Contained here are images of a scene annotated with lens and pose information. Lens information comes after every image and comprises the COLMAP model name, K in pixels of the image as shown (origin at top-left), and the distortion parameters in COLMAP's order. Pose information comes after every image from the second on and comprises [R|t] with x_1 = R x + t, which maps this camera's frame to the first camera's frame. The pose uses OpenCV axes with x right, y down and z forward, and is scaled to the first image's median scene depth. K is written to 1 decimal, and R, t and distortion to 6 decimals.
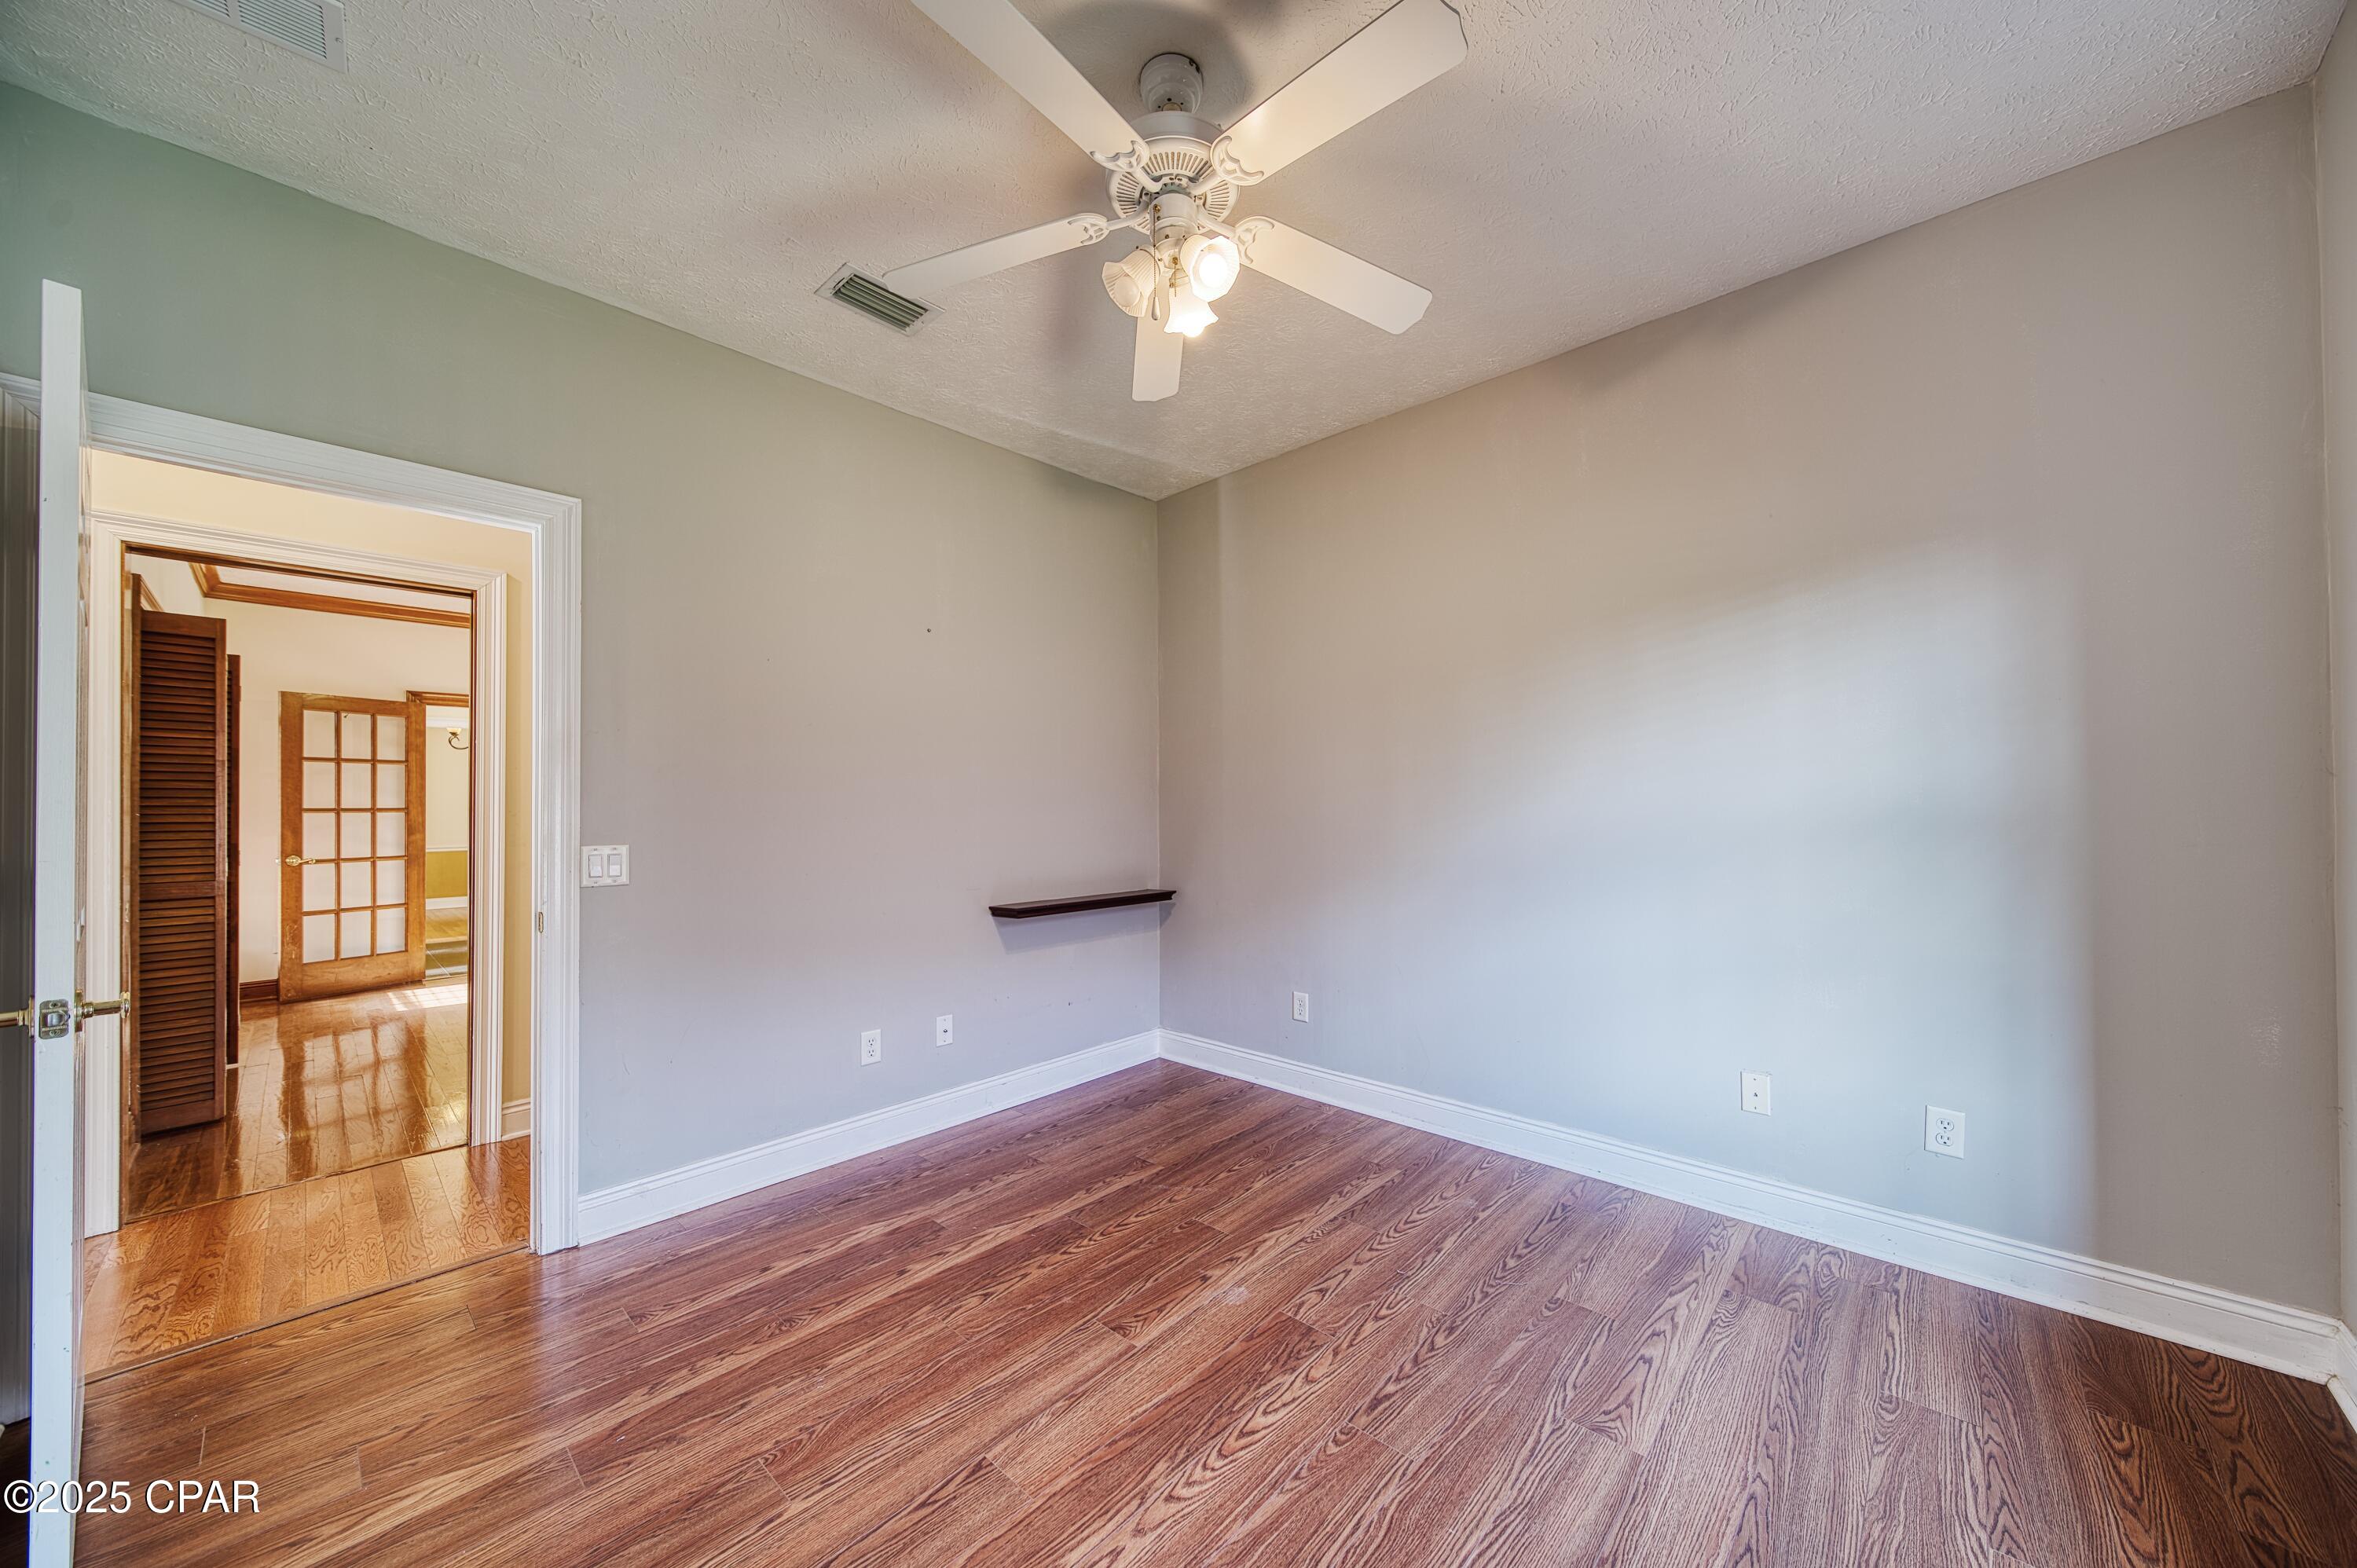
lens RADIAL K [[826.6, 0, 1192.8], [0, 826.6, 798.5], [0, 0, 1]] dist [-0.000608, -0.000264]
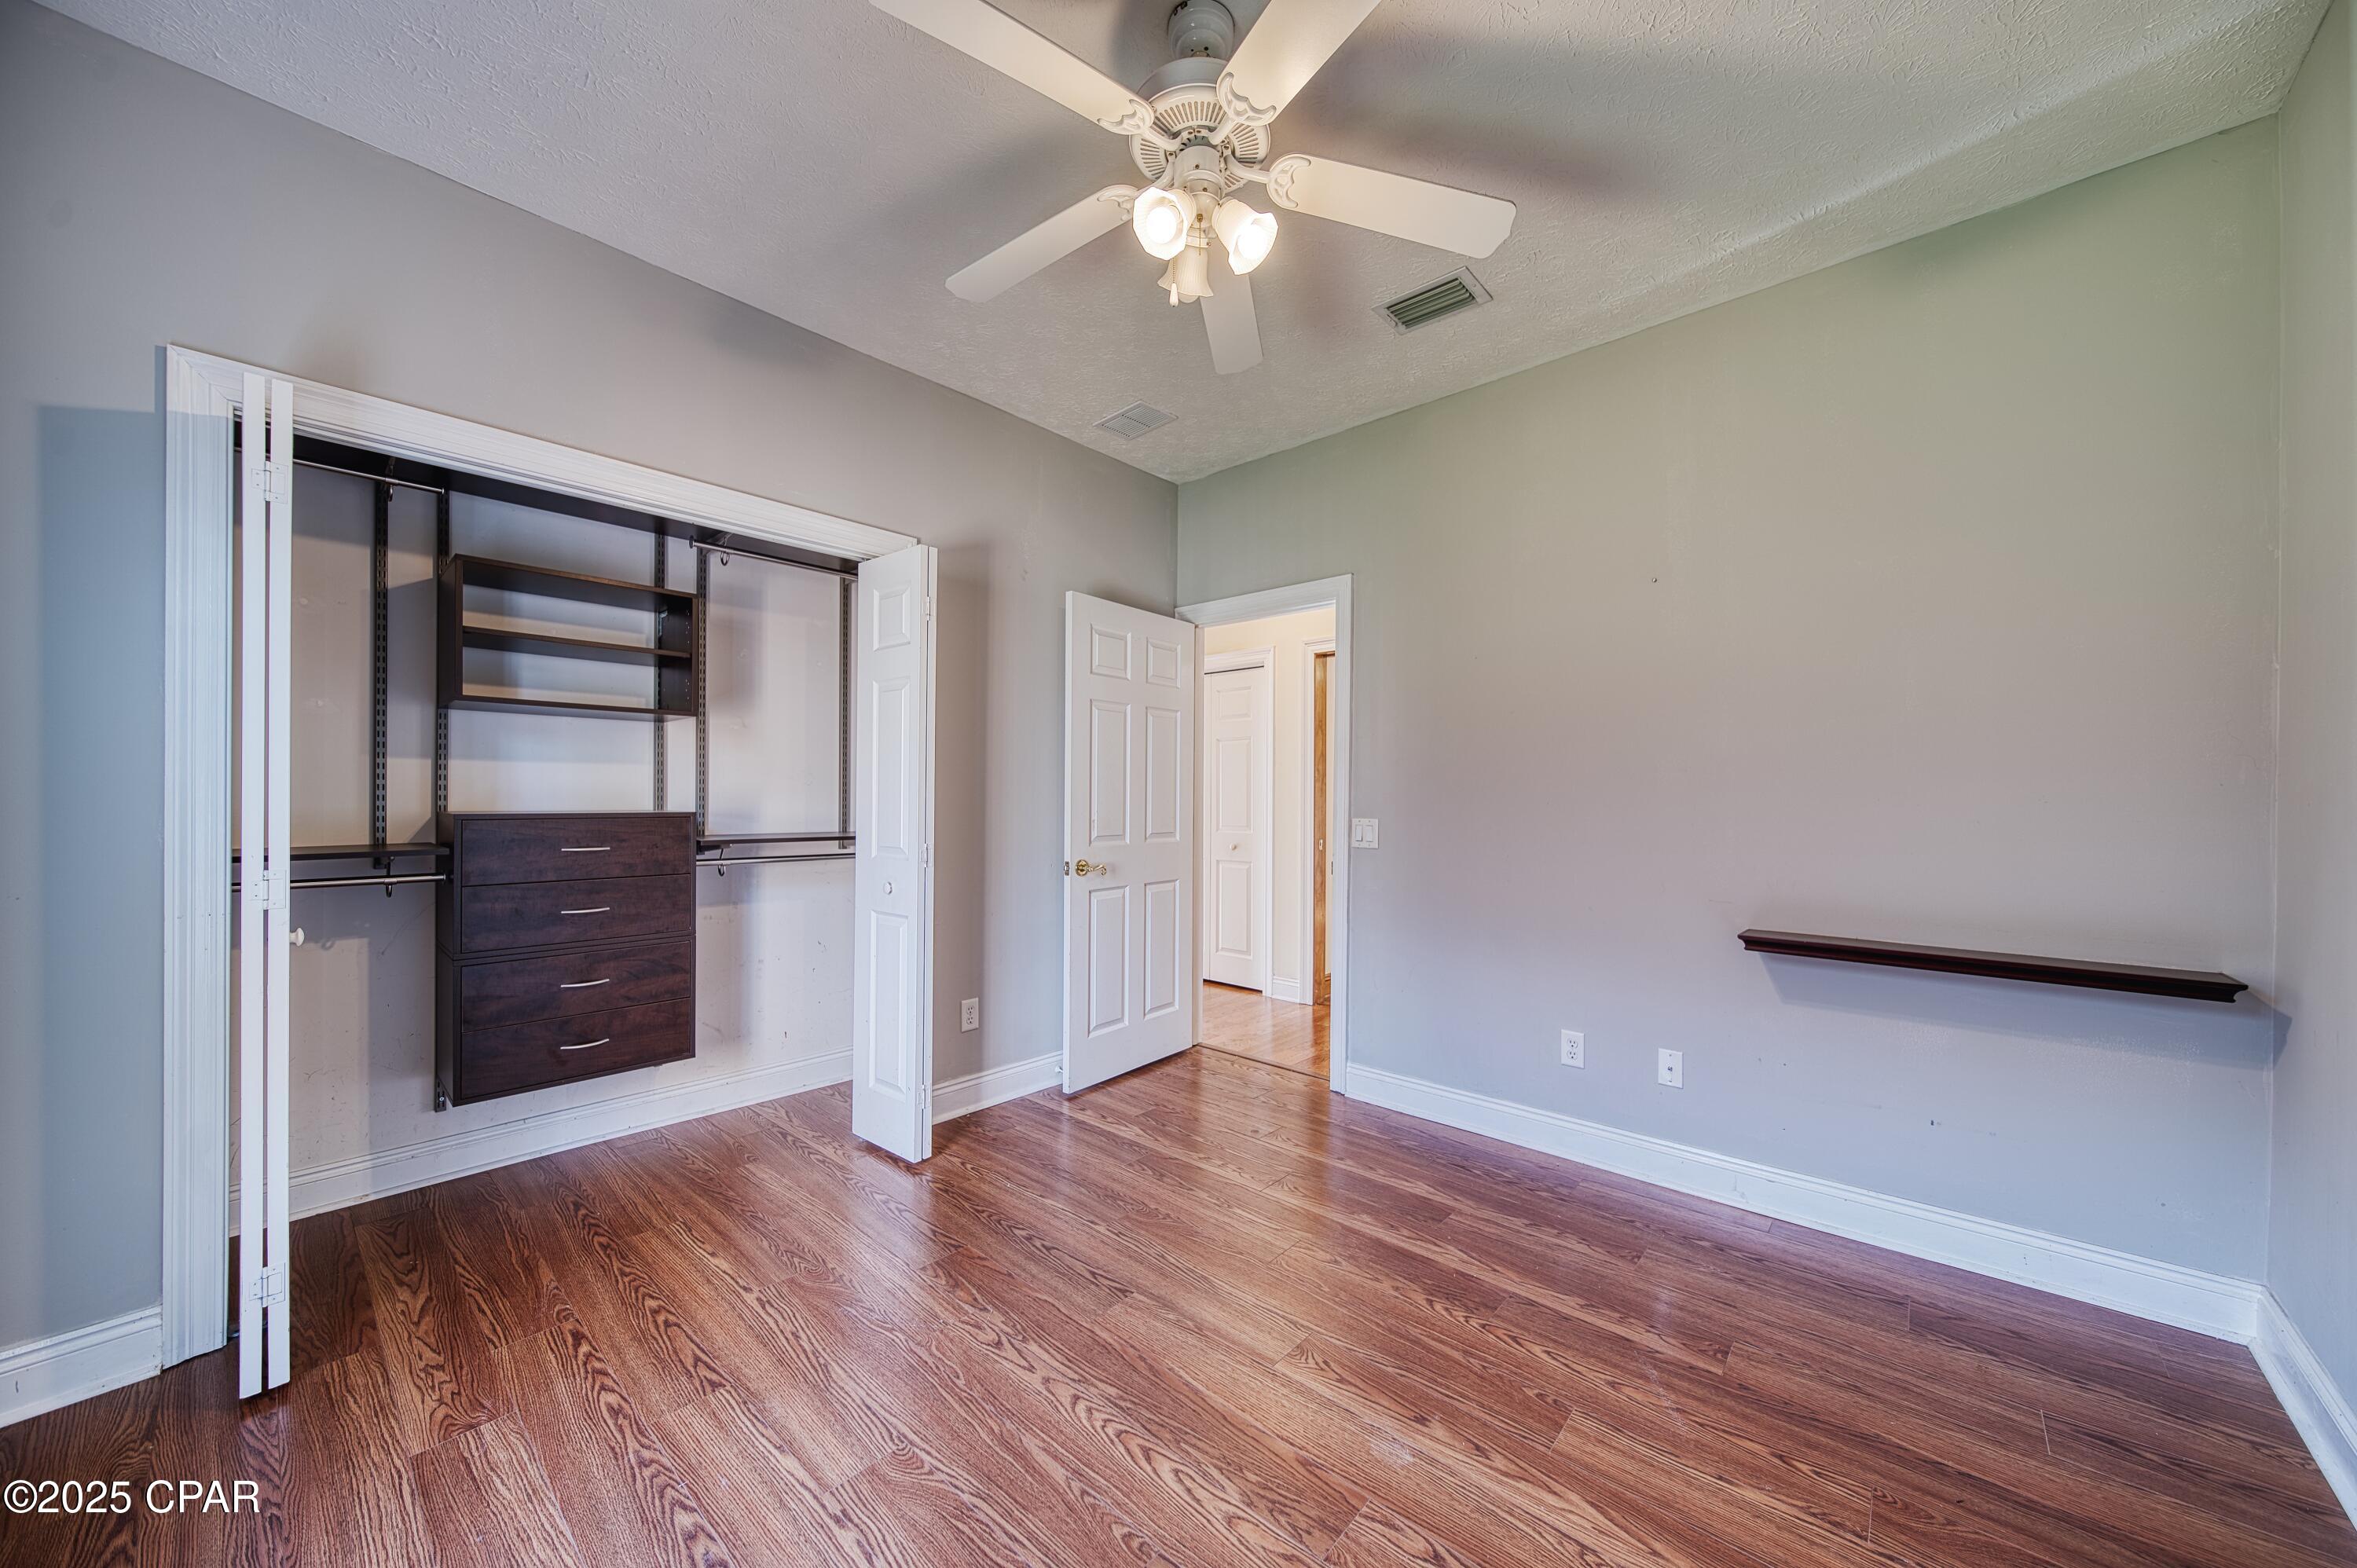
lens RADIAL K [[826.6, 0, 1192.8], [0, 826.6, 798.5], [0, 0, 1]] dist [-0.000608, -0.000264]
pose [[0.023454, 0.014405, -0.999621, 0.697388], [0.002840, 0.999891, 0.014475, 0.003339], [0.999721, -0.003178, 0.023411, 0.719072]]
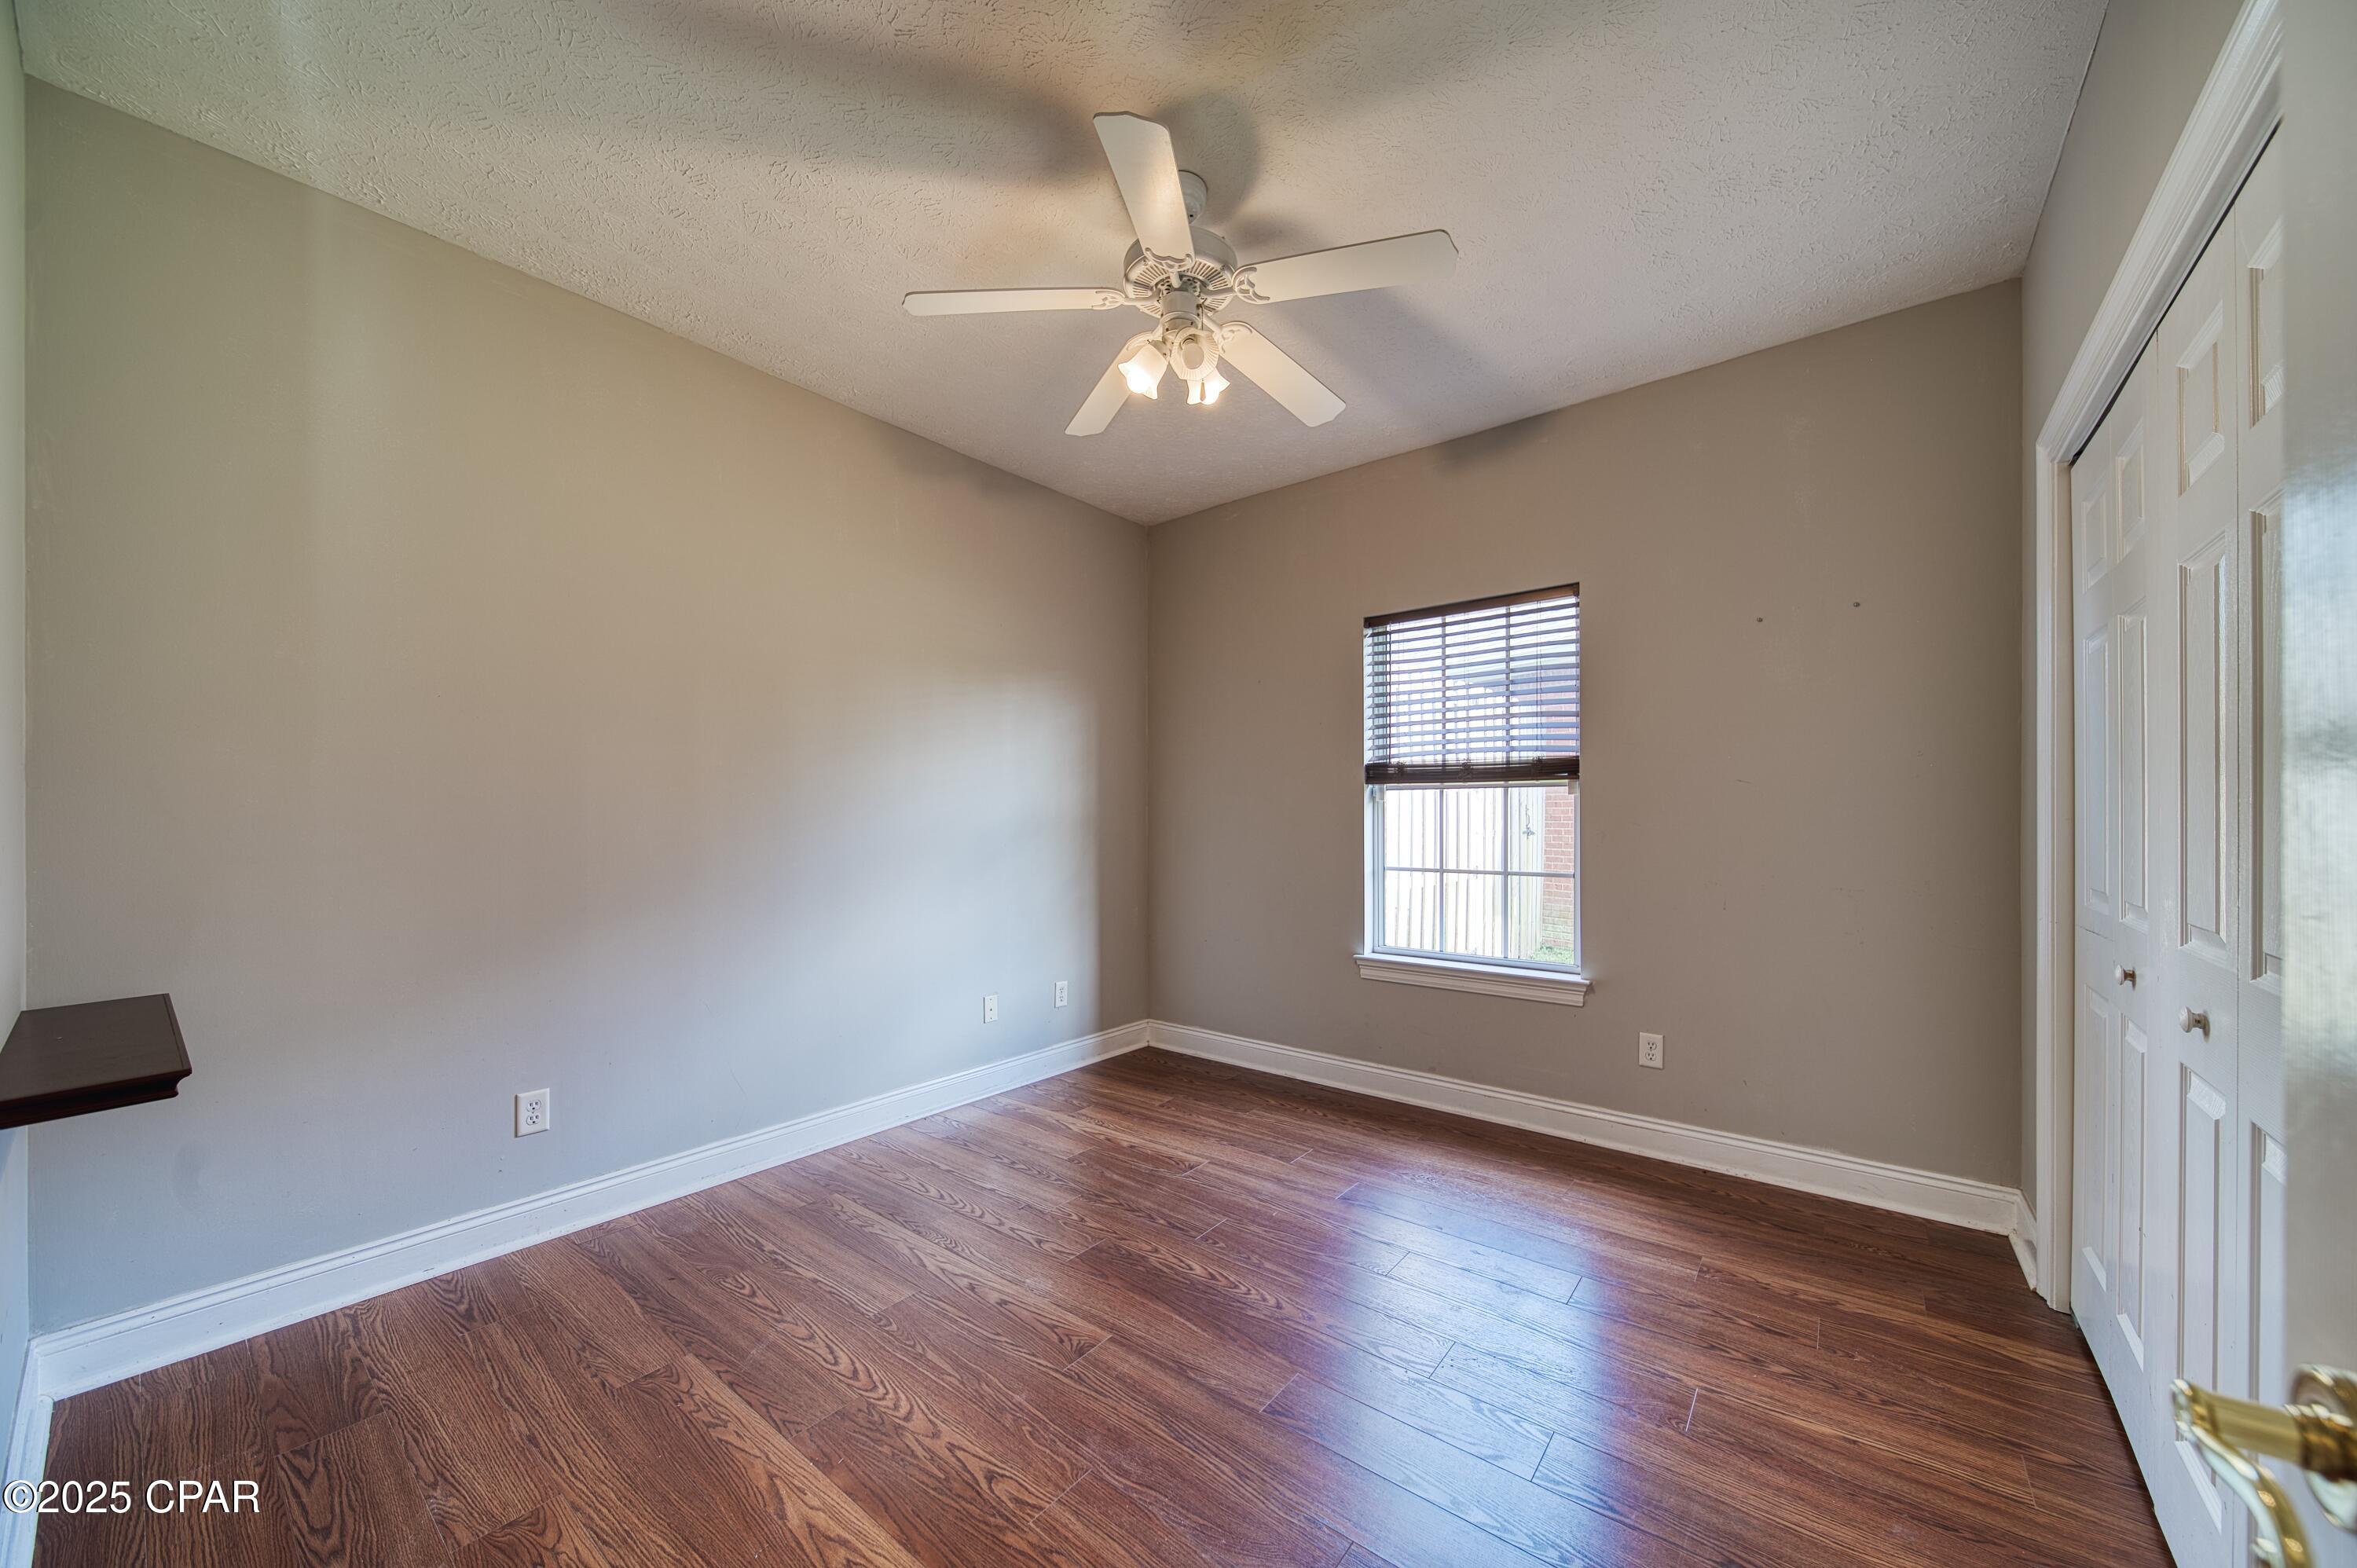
lens RADIAL K [[840.3, 0, 1188.4], [0, 840.3, 793.4], [0, 0, 1]] dist [-0.000269, -0.000401]
pose [[-0.079092, 0.037796, 0.996151, -0.921227], [-0.006241, 0.999243, -0.038409, 0.024696], [-0.996848, -0.009254, -0.078796, 0.804032]]
